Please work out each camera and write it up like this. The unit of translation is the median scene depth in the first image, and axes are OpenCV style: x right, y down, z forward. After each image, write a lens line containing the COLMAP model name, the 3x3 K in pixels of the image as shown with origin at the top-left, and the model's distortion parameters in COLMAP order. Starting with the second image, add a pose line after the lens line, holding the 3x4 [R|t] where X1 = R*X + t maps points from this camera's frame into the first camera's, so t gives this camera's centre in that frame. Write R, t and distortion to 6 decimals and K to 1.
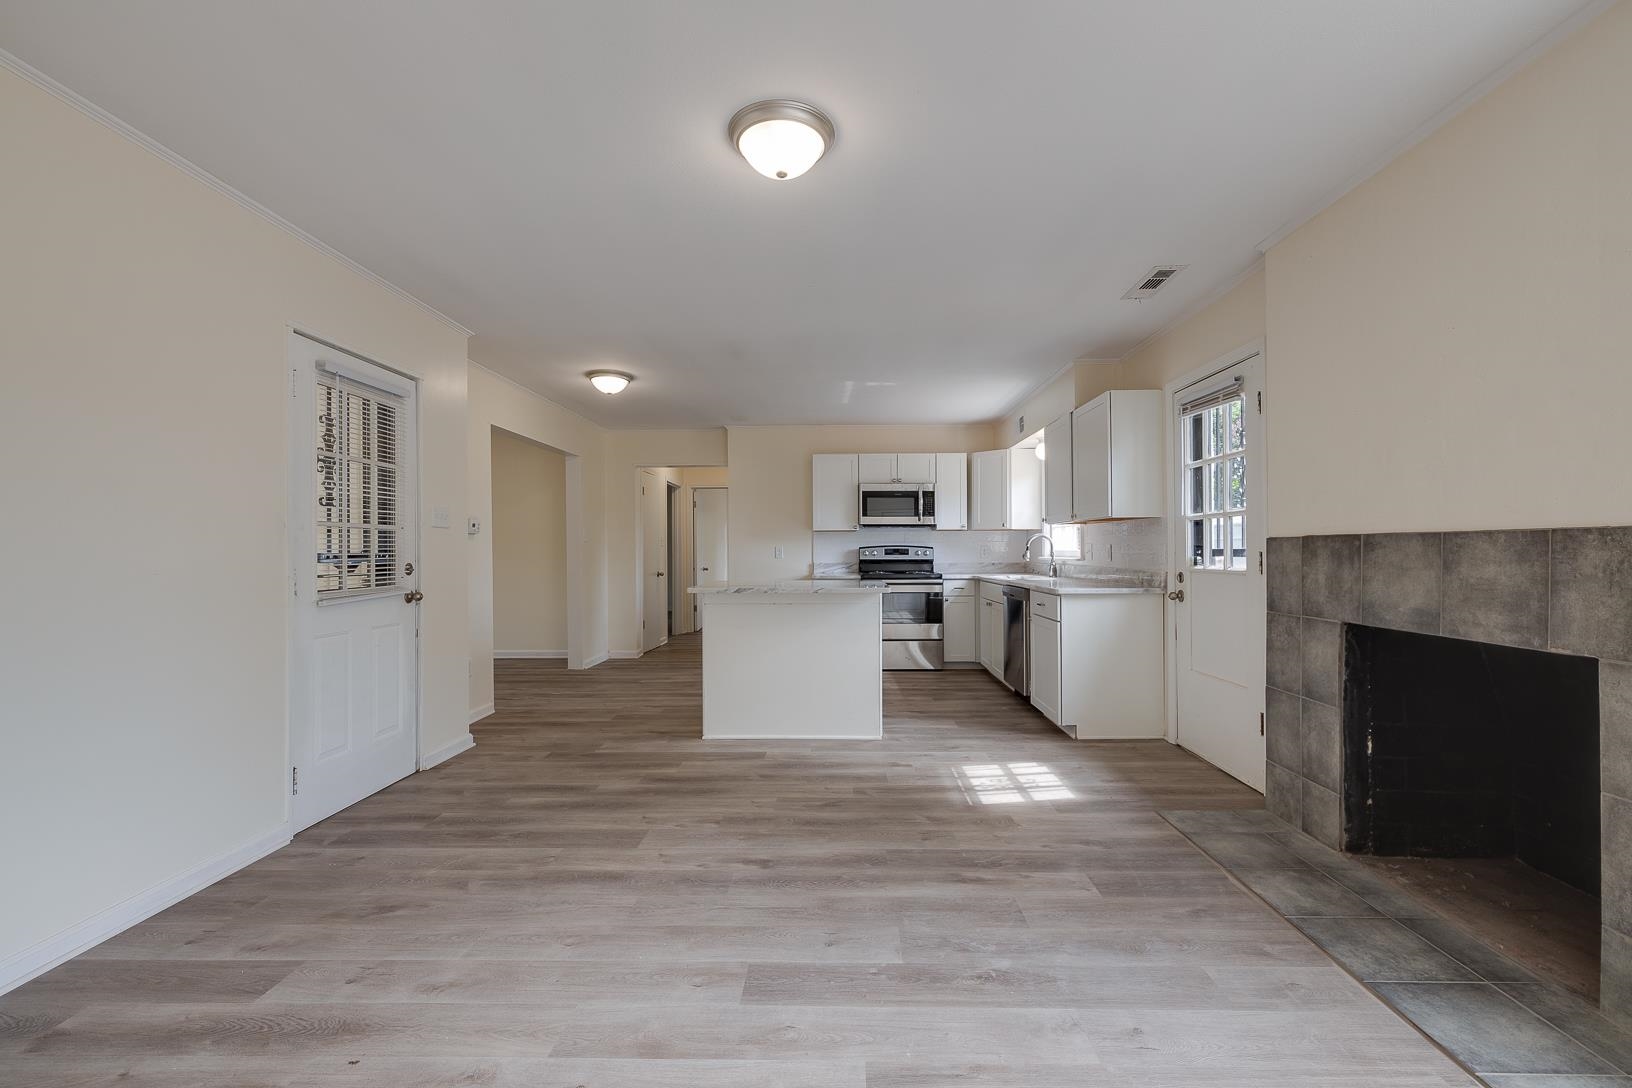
lens RADIAL K [[694.5, 0, 823.7], [0, 694.5, 549.5], [0, 0, 1]] dist [0.002272, 0.000292]
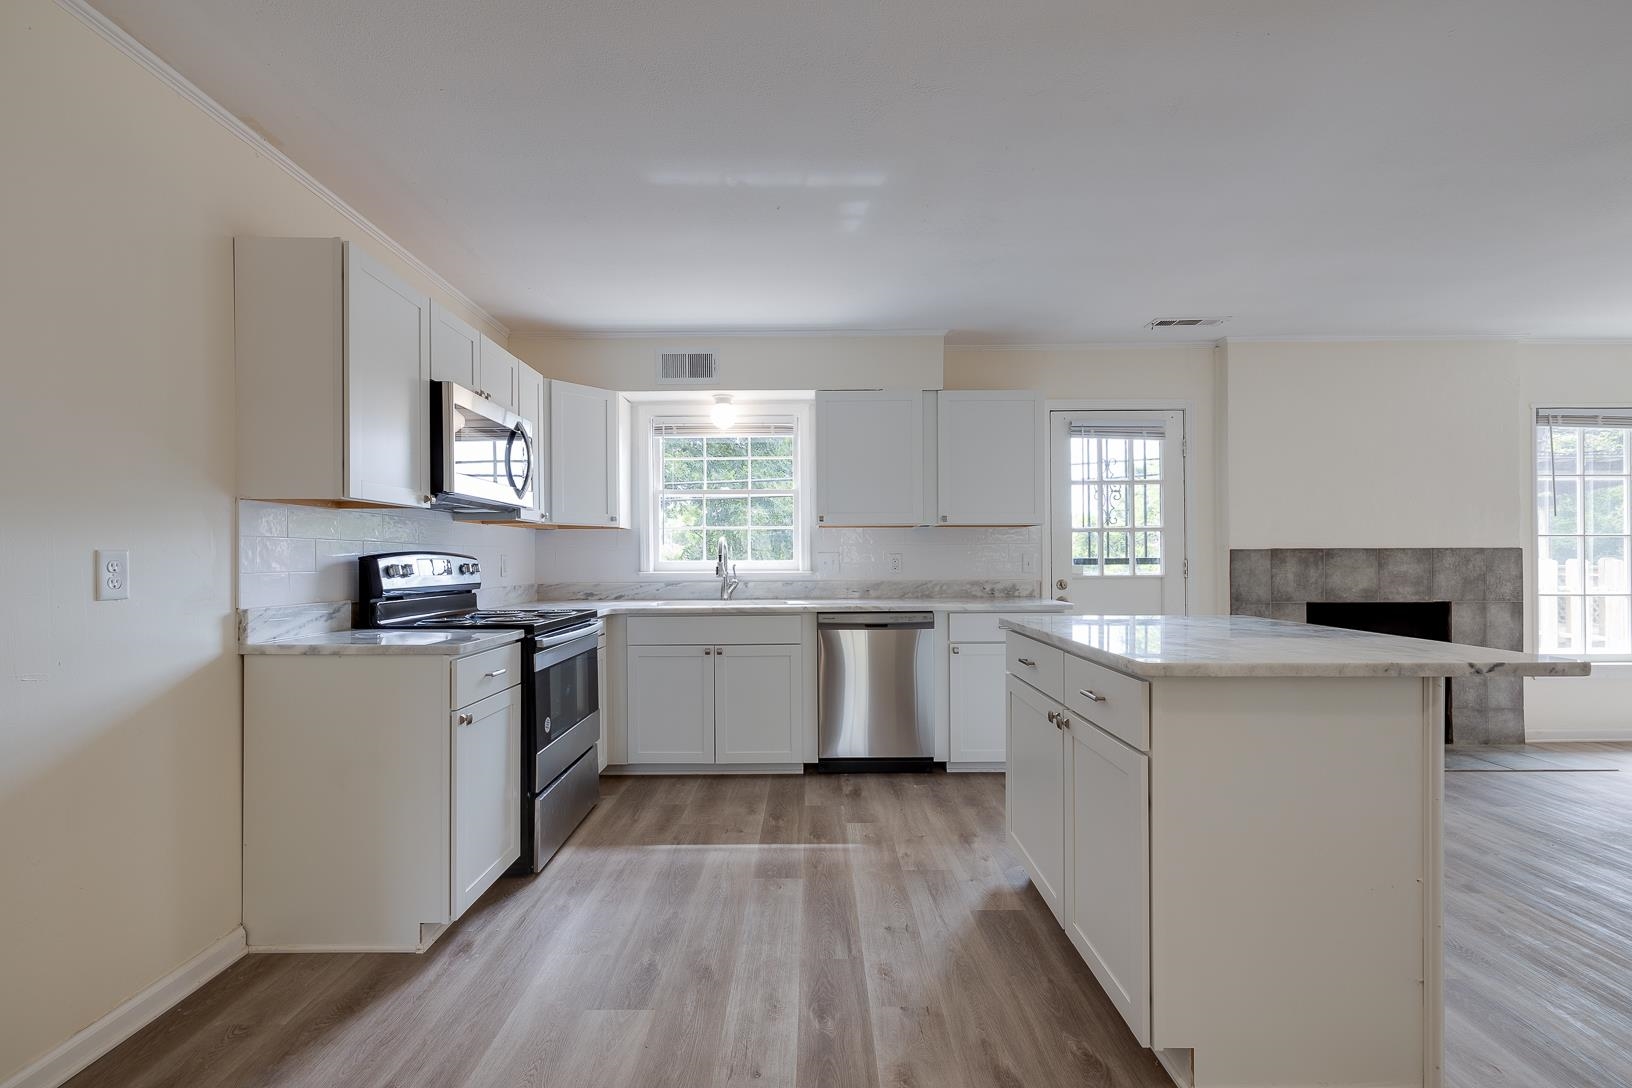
lens RADIAL K [[691.9, 0, 810.5], [0, 691.9, 559.9], [0, 0, 1]] dist [0.001179, 0.000098]
pose [[-0.020905, 0.000647, 0.999781, -0.826247], [0.004177, 0.999991, -0.000560, 0.001182], [-0.999773, 0.004164, -0.020908, 2.125763]]
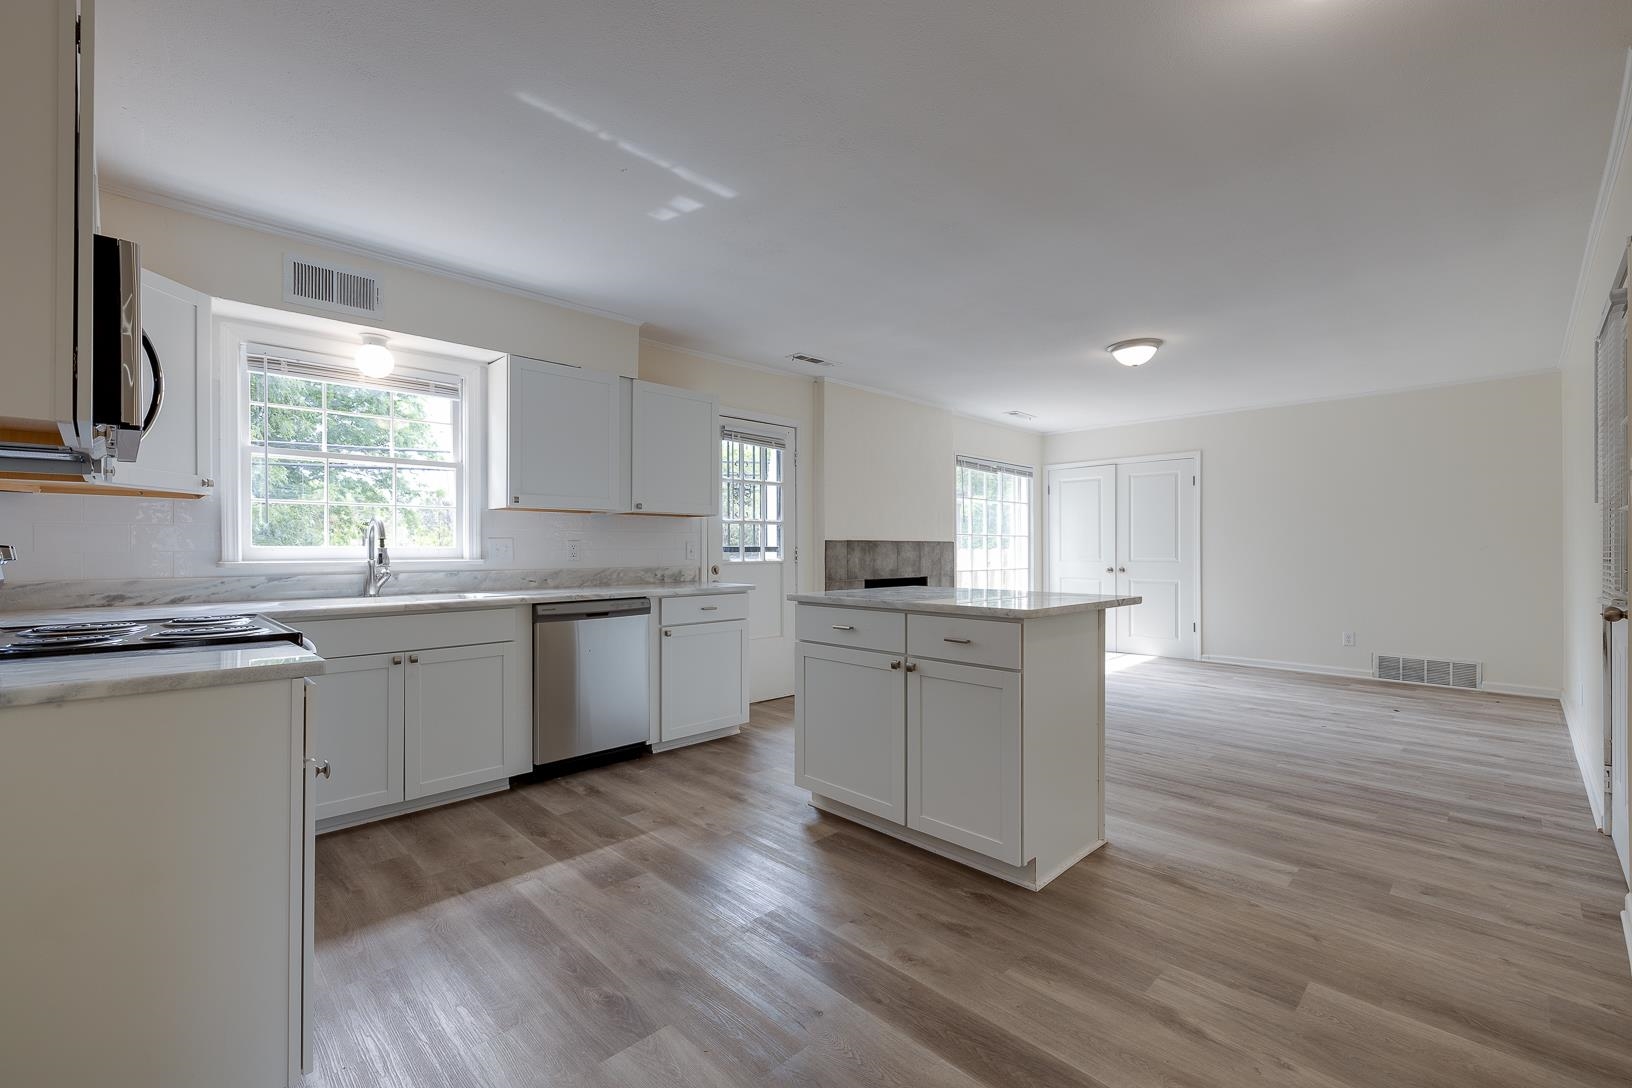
lens RADIAL K [[694.5, 0, 823.7], [0, 694.5, 549.5], [0, 0, 1]] dist [0.002272, 0.000292]
pose [[-0.723236, 0.003622, 0.690592, -0.683600], [0.002893, 0.999993, -0.002216, 0.012062], [-0.690595, 0.000395, -0.723241, 2.622830]]
